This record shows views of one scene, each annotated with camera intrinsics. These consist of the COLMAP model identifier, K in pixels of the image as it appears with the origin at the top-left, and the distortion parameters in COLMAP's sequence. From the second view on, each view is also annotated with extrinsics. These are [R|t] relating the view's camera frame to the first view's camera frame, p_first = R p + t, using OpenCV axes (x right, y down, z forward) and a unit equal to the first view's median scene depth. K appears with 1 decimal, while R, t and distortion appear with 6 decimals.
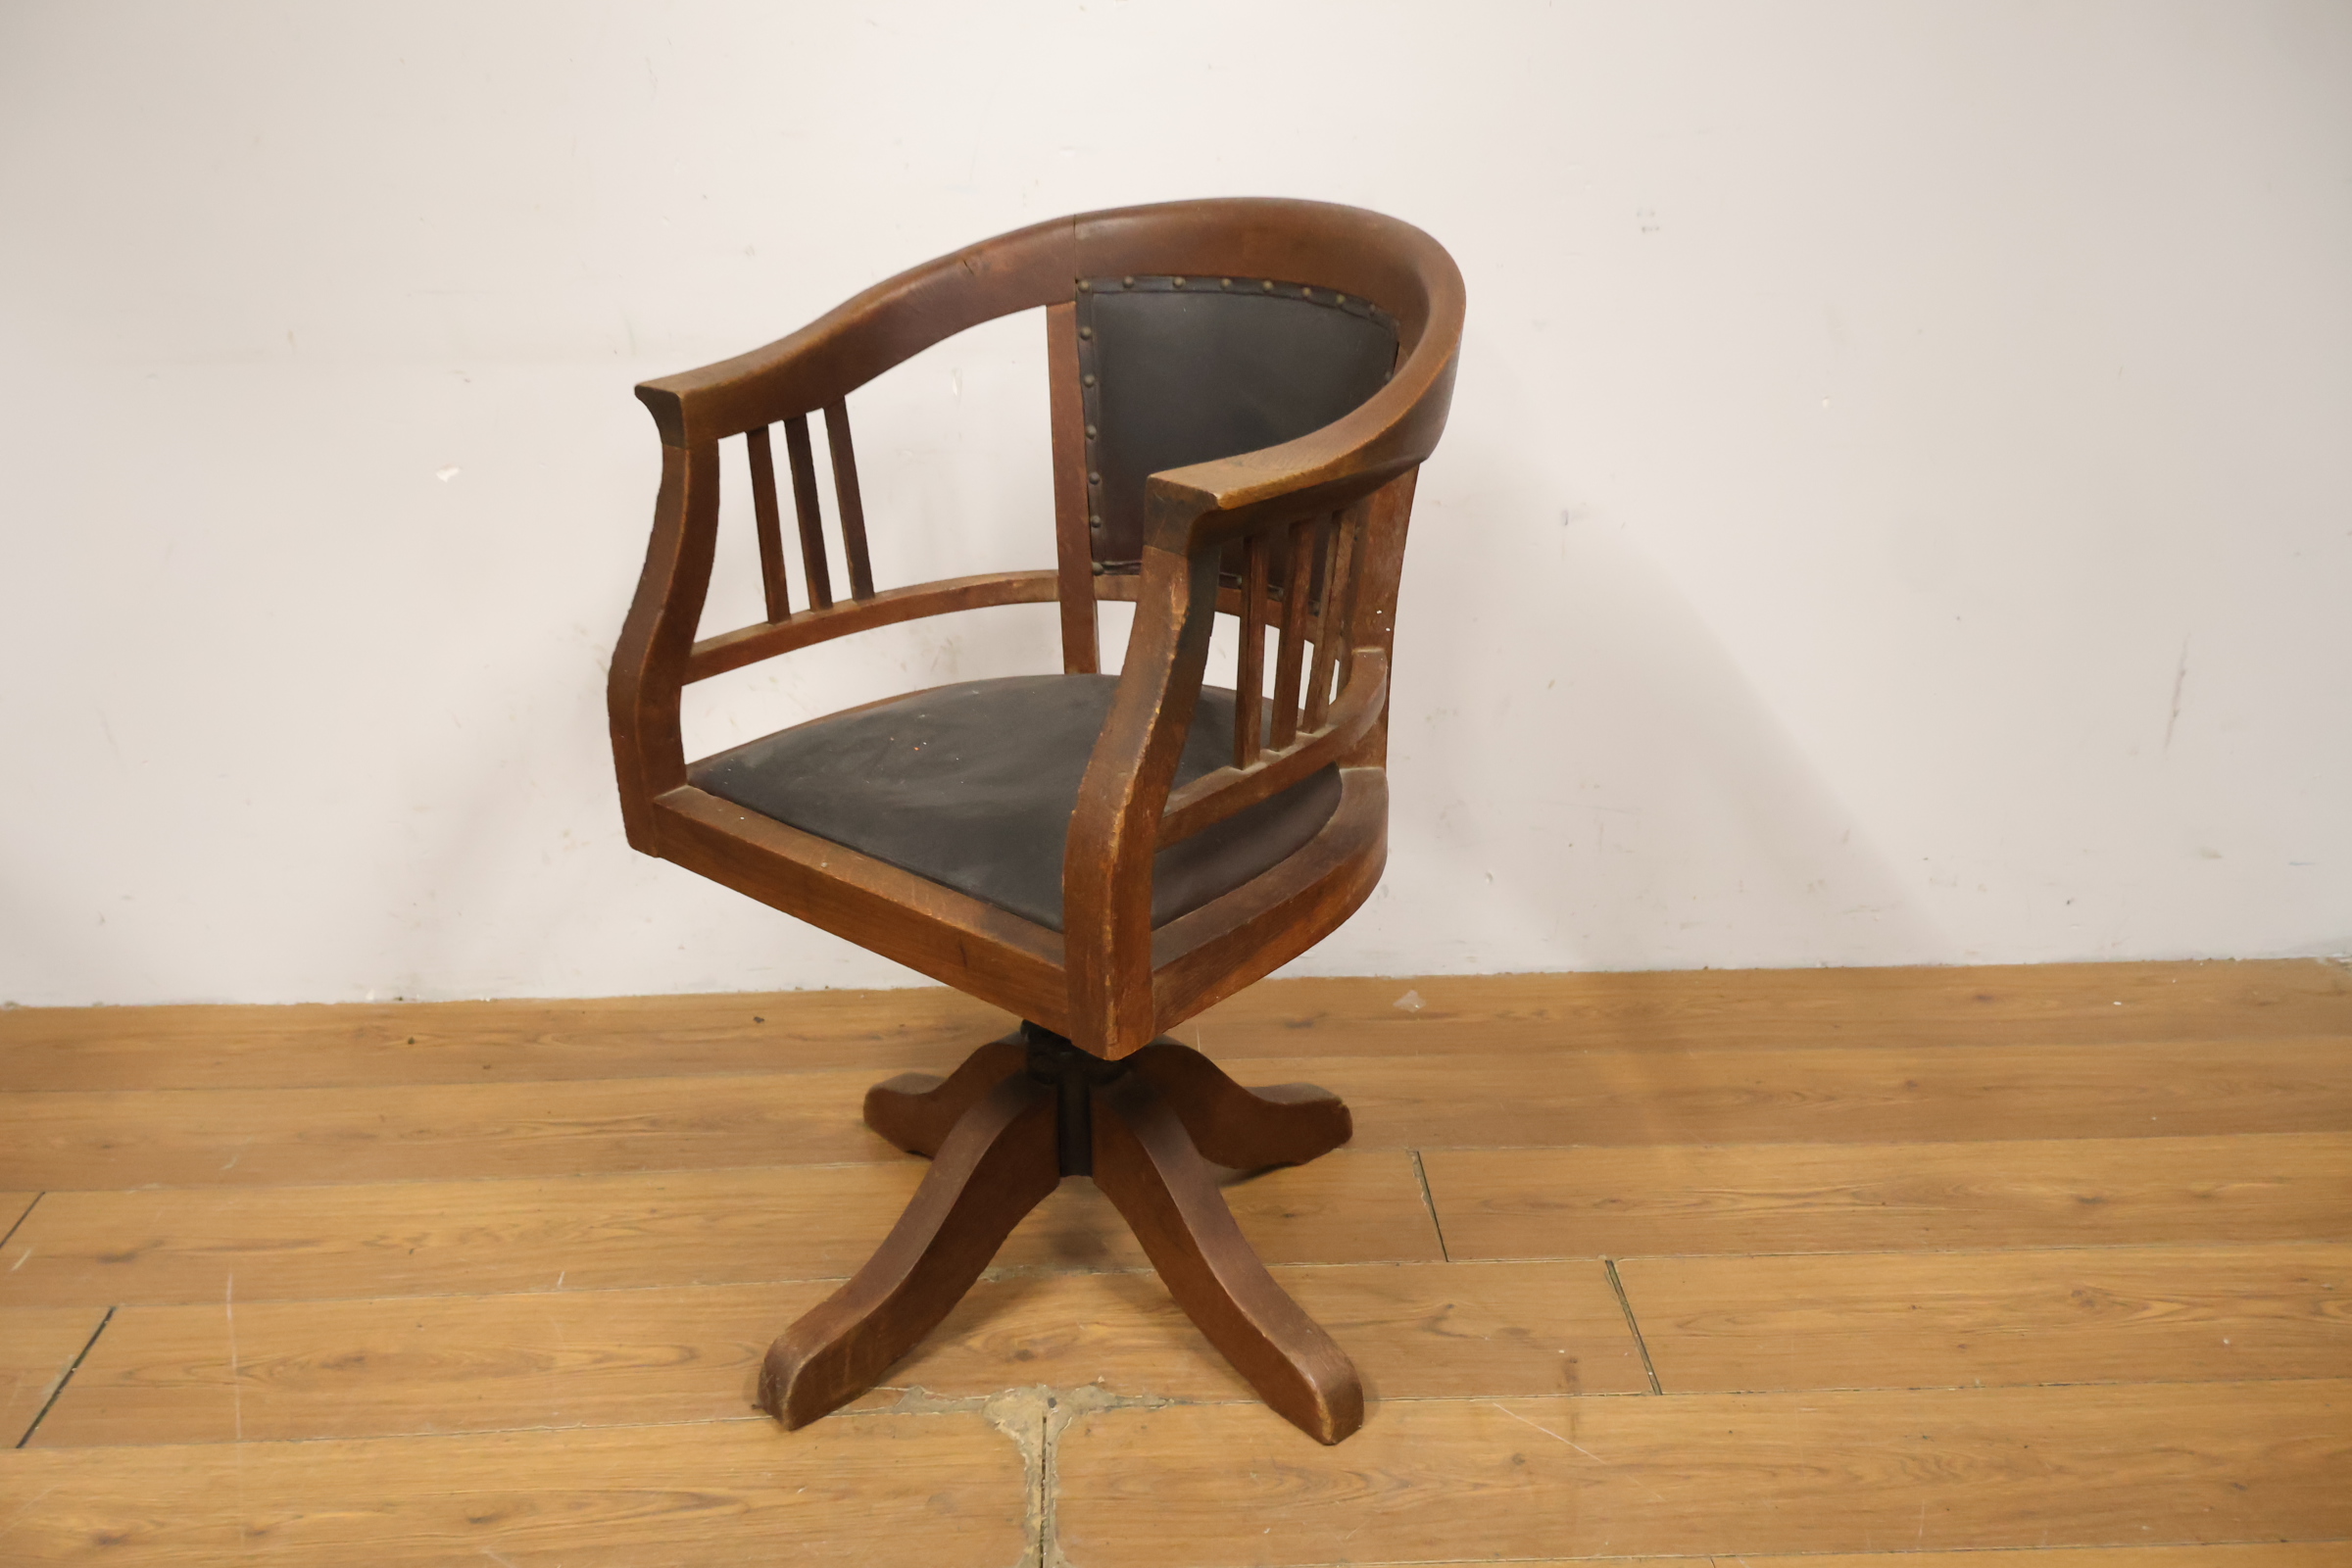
lens RADIAL K [[2092.2, 0, 1168.9], [0, 2092.2, 786.3], [0, 0, 1]] dist [0.014320, -0.007239]
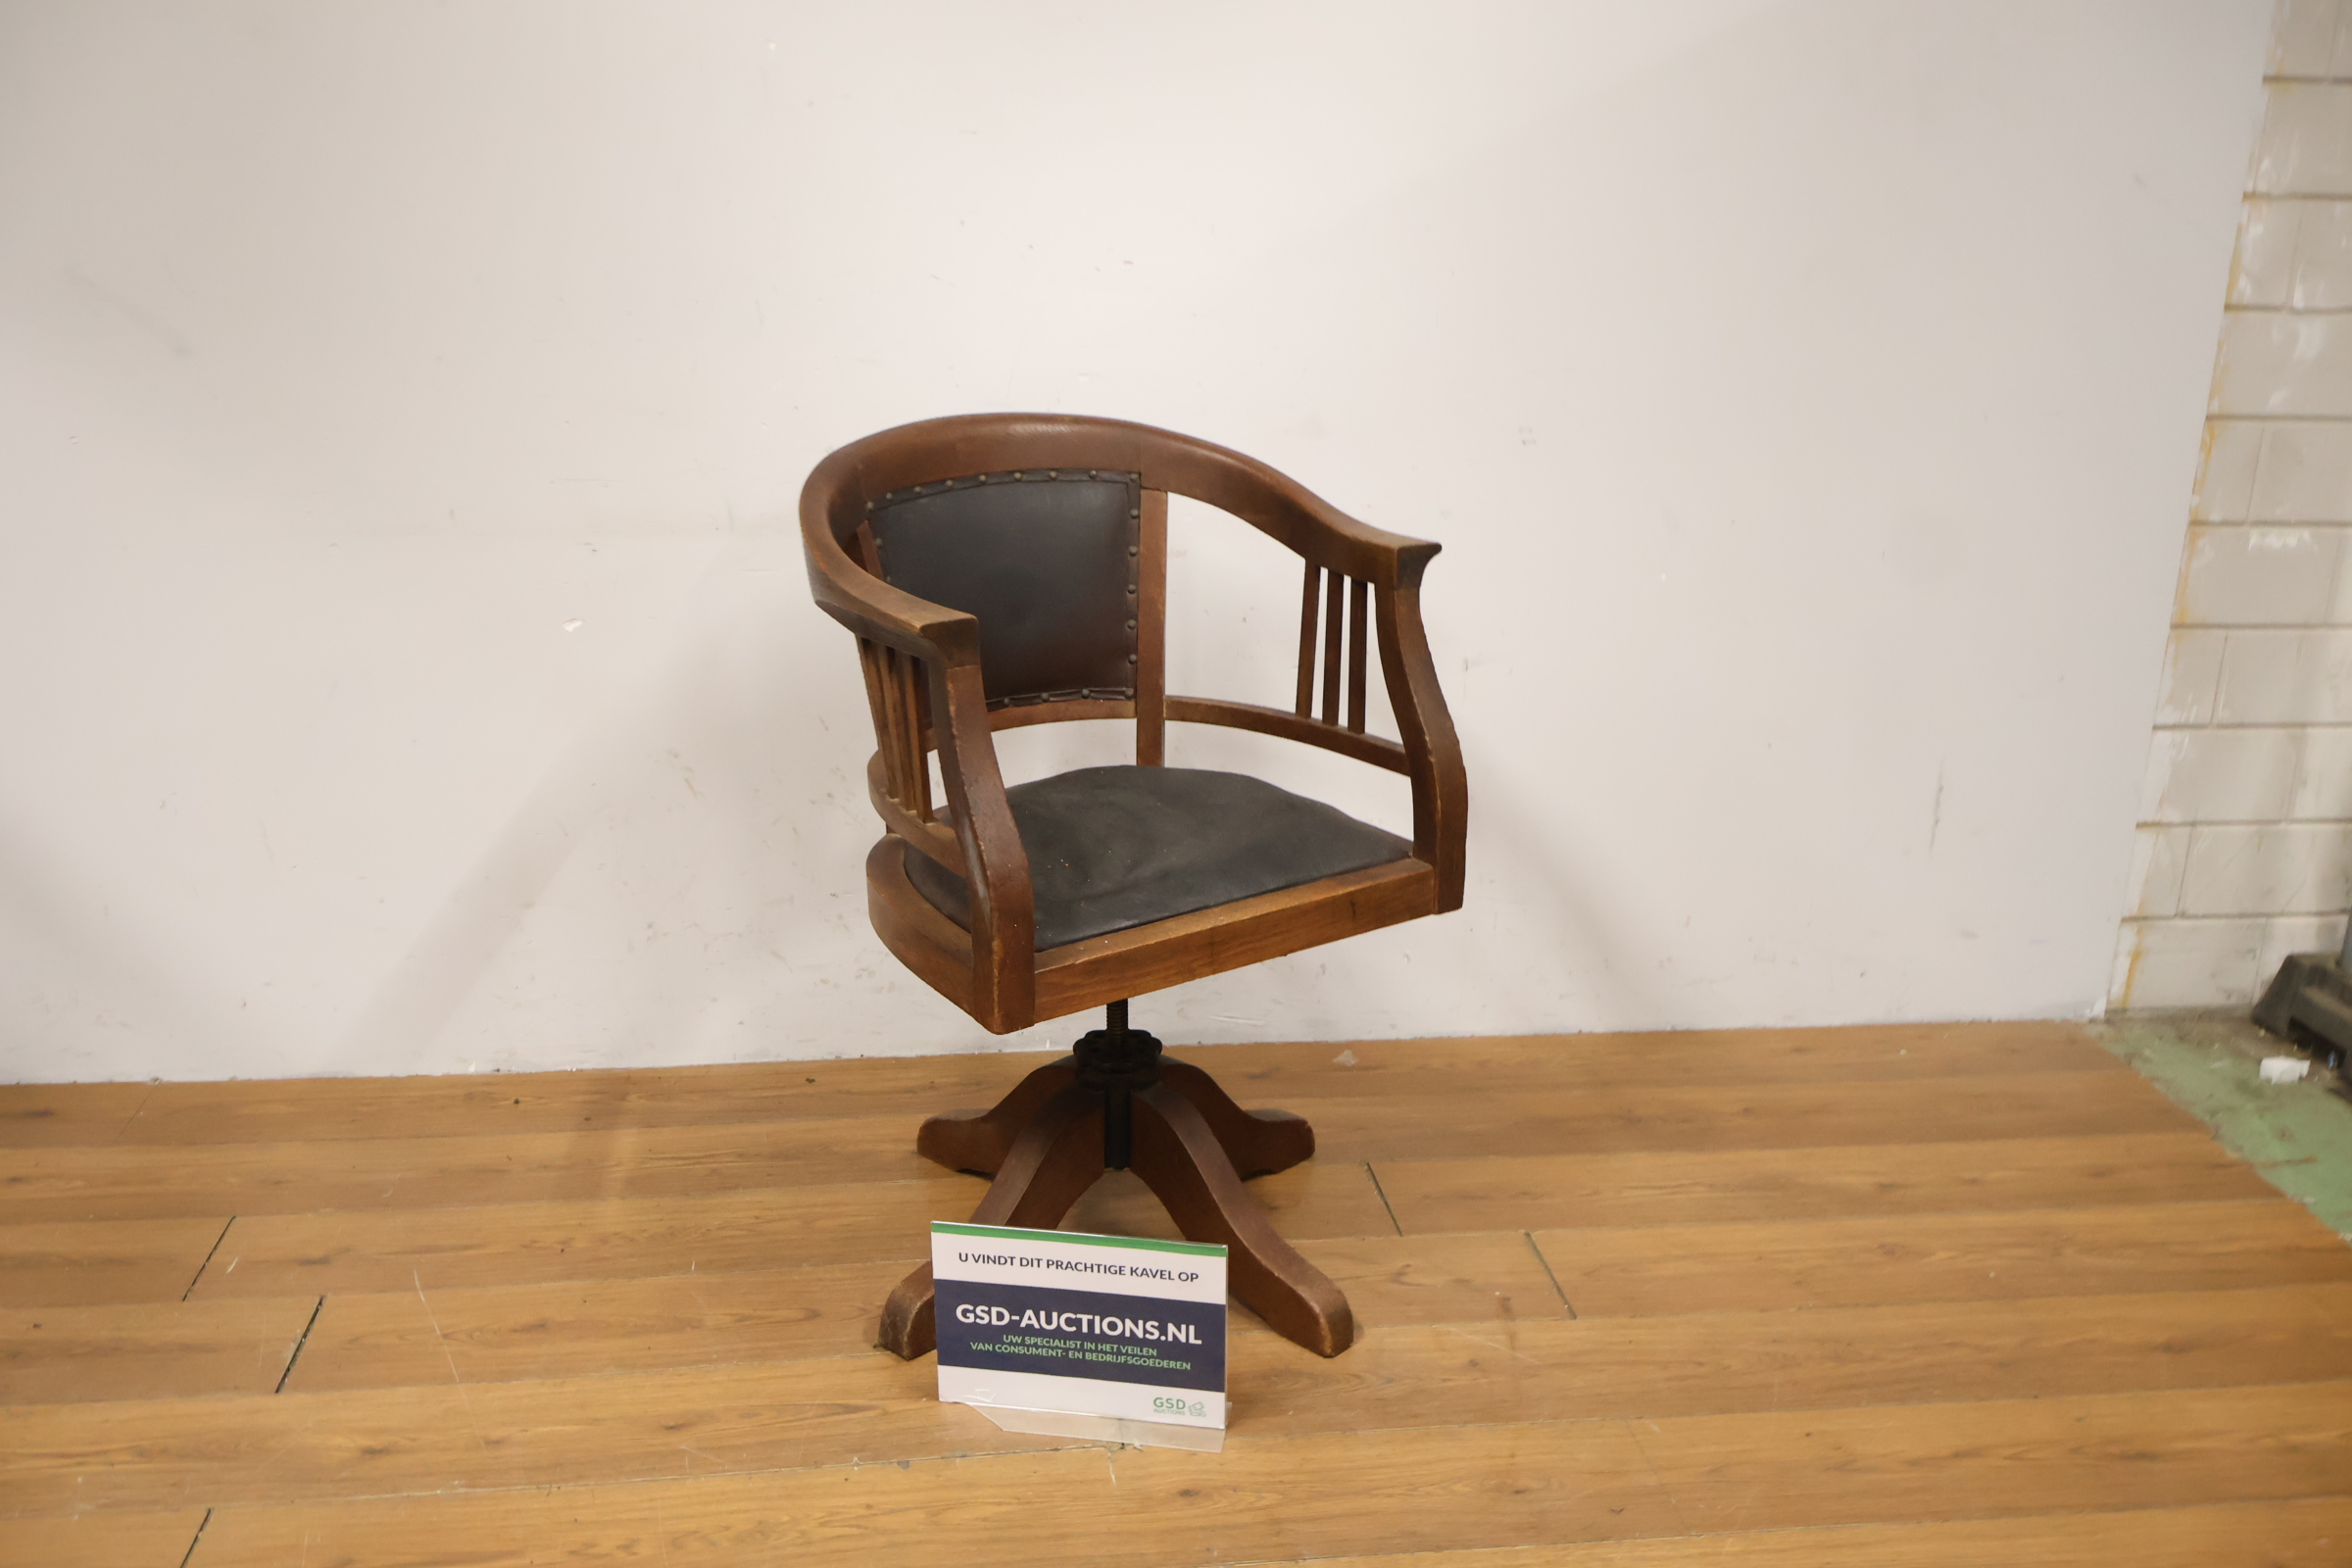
lens RADIAL K [[2092.2, 0, 1170.2], [0, 2092.2, 797.4], [0, 0, 1]] dist [0.014320, -0.007239]
pose [[0.995864, -0.002855, 0.090811, -0.129178], [0.011237, 0.995703, -0.091925, 0.081539], [-0.090159, 0.092565, 0.991616, -0.287713]]
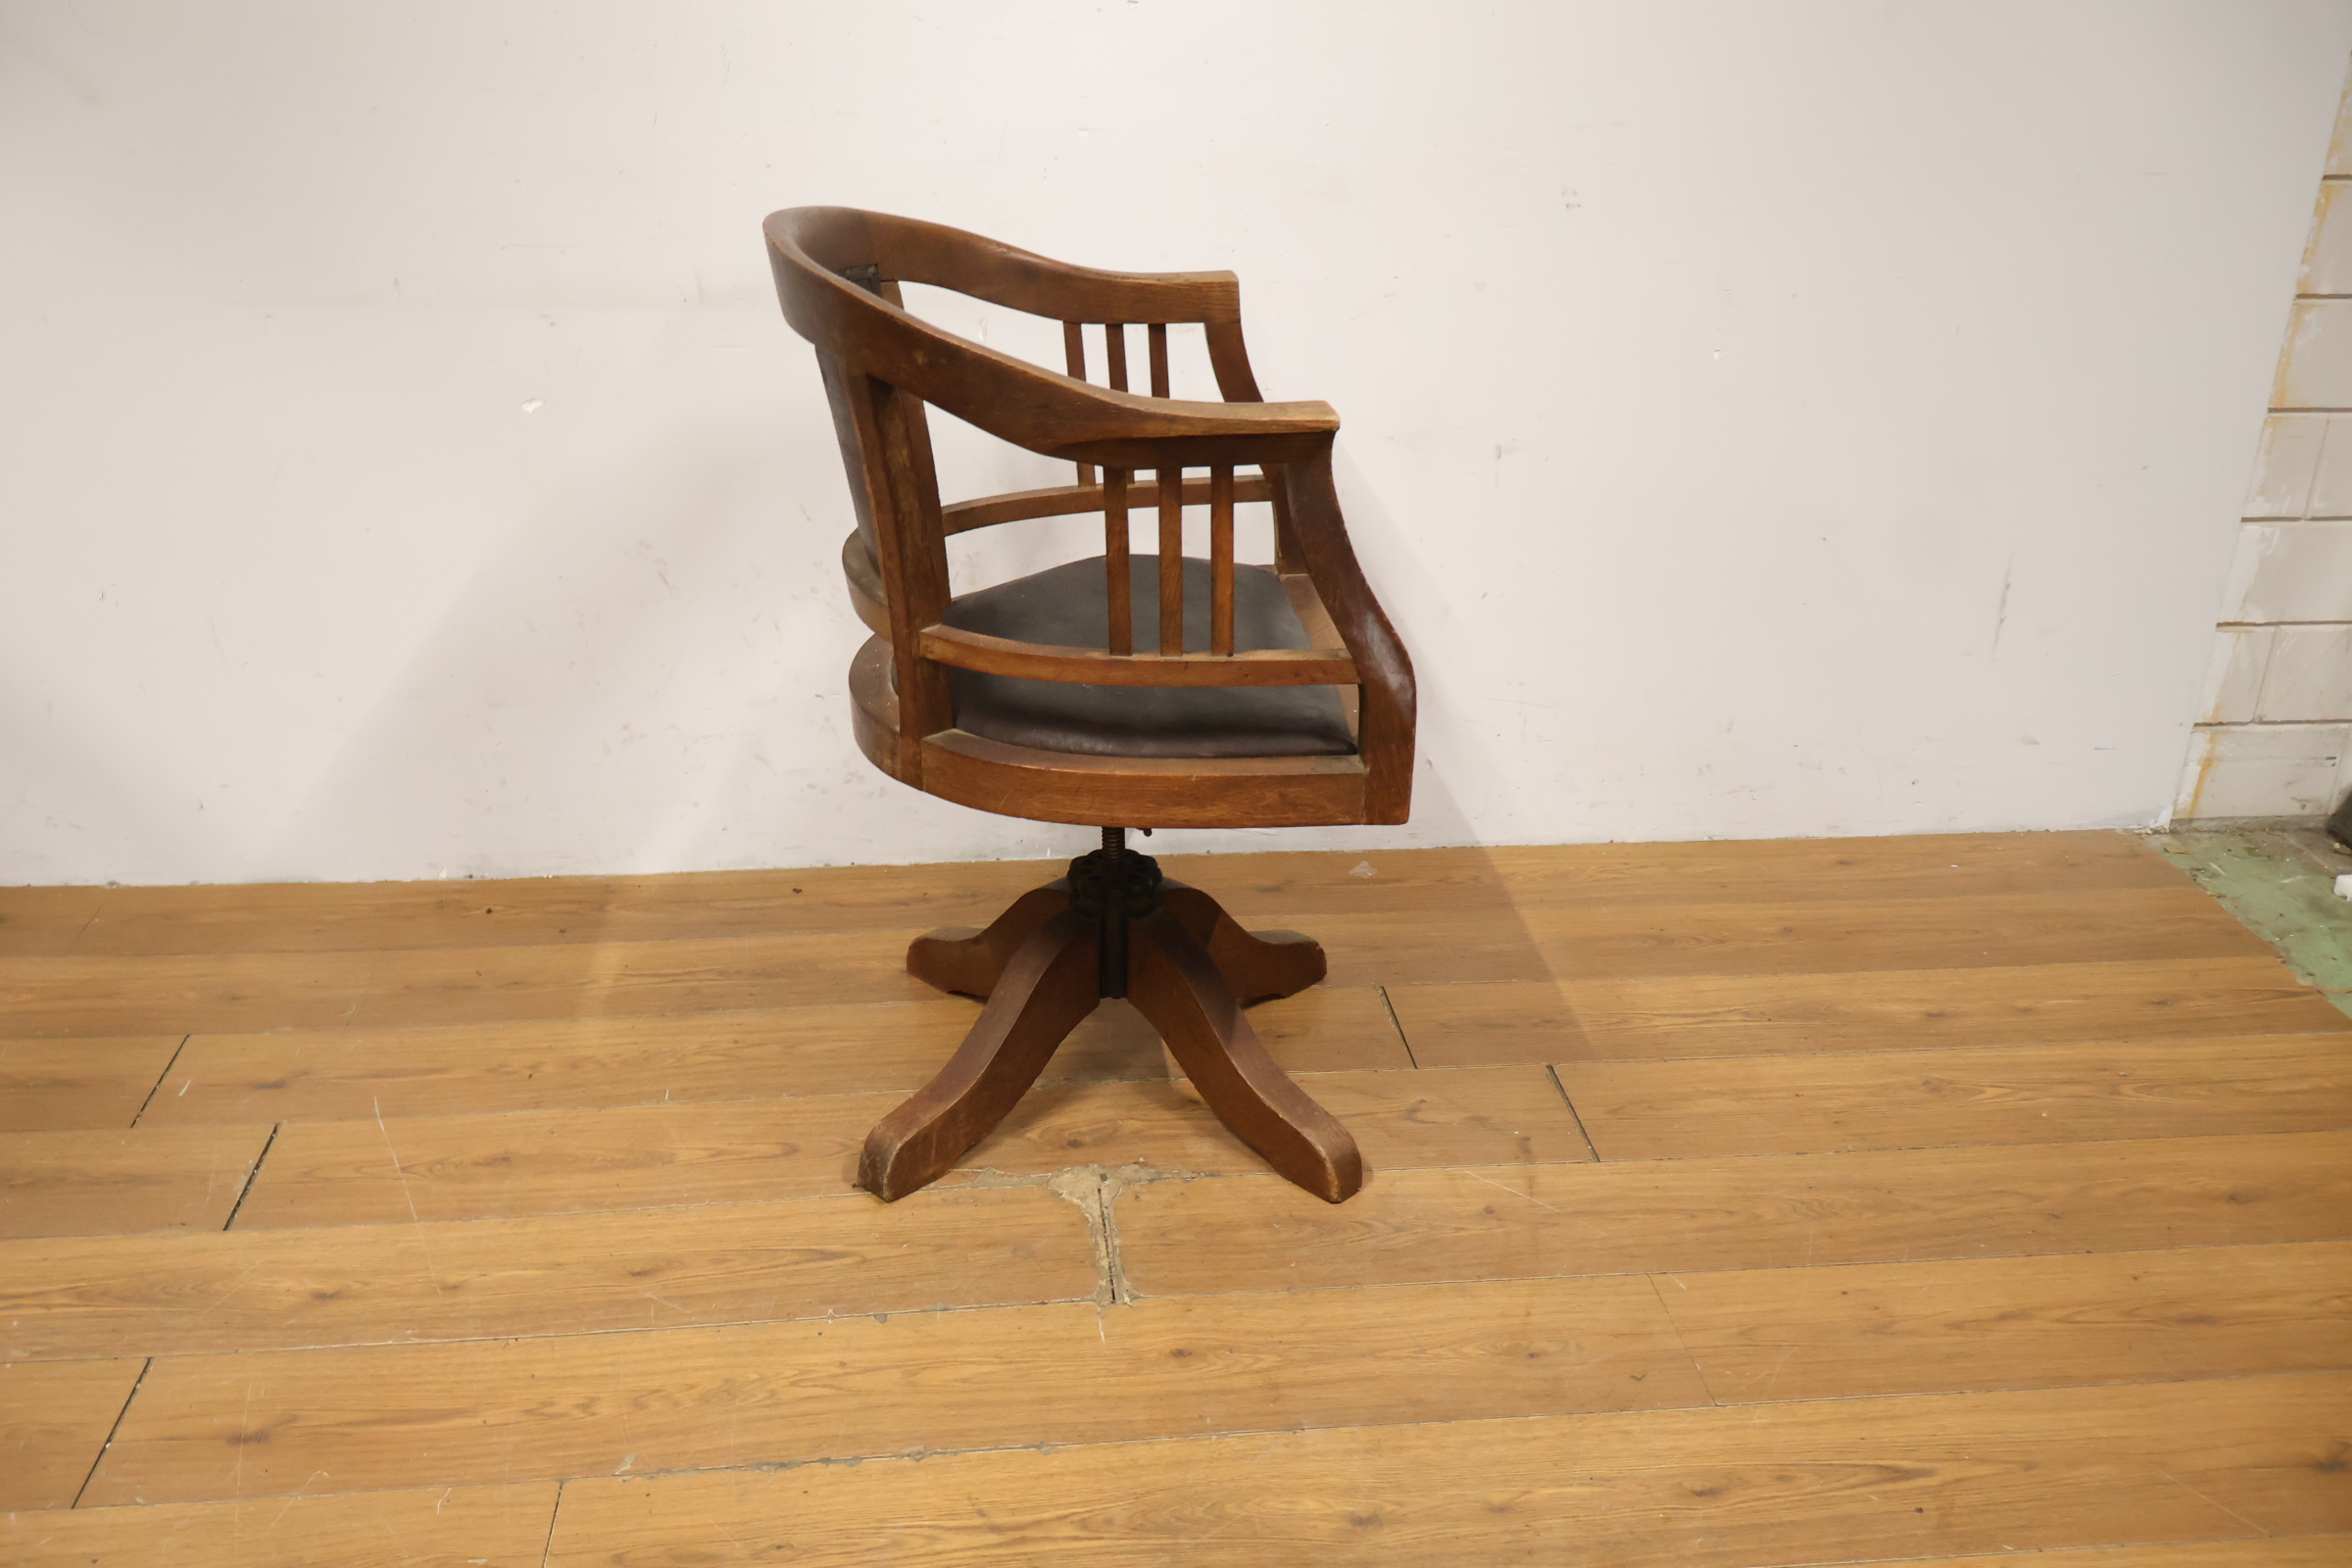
lens RADIAL K [[2092.2, 0, 1167.9], [0, 2092.2, 770.6], [0, 0, 1]] dist [0.014320, -0.007239]
pose [[0.997231, -0.005260, 0.074176, -0.103154], [0.004445, 0.999928, 0.011150, 0.045138], [-0.074229, -0.010789, 0.997183, -0.193923]]
